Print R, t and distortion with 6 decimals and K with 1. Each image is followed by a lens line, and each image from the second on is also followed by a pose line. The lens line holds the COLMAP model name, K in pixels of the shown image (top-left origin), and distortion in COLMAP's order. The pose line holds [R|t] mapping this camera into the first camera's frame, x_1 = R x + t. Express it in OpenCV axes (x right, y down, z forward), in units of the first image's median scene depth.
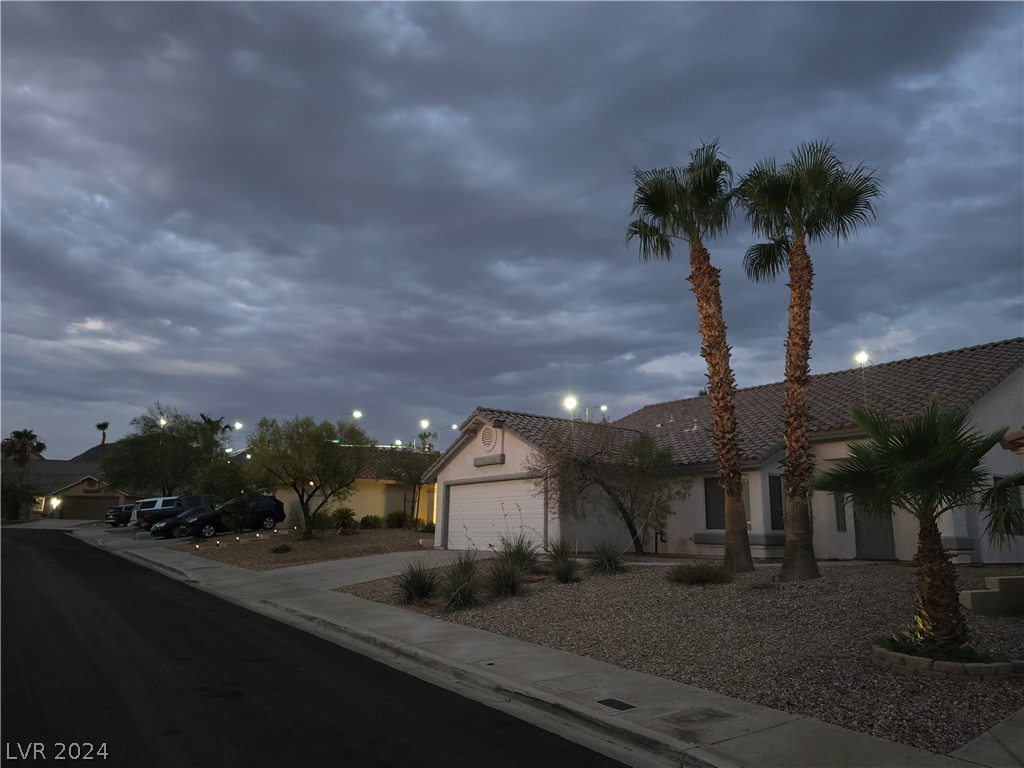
lens RADIAL K [[681.3, 0, 512.0], [0, 681.3, 384.0], [0, 0, 1]] dist [0.063780, -0.052729]
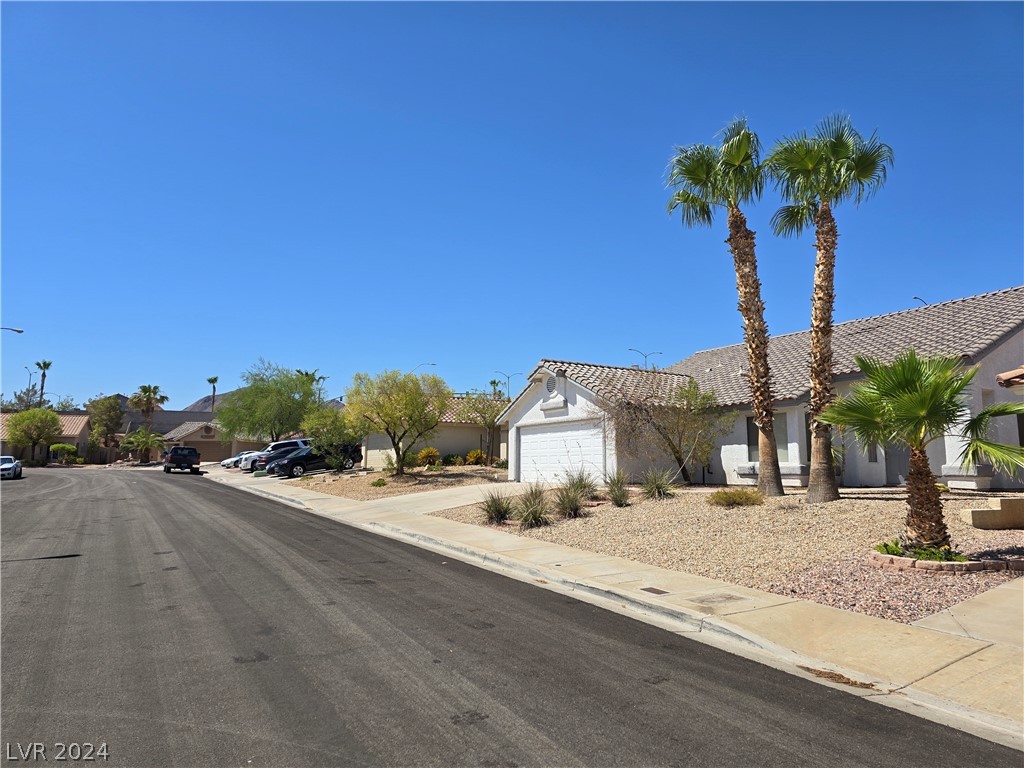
lens RADIAL K [[681.3, 0, 512.0], [0, 681.3, 384.0], [0, 0, 1]] dist [0.063780, -0.052729]
pose [[0.995099, -0.023428, -0.096071, 0.010180], [0.031408, 0.996103, 0.082421, -0.025309], [0.093765, -0.085034, 0.991956, -0.175079]]
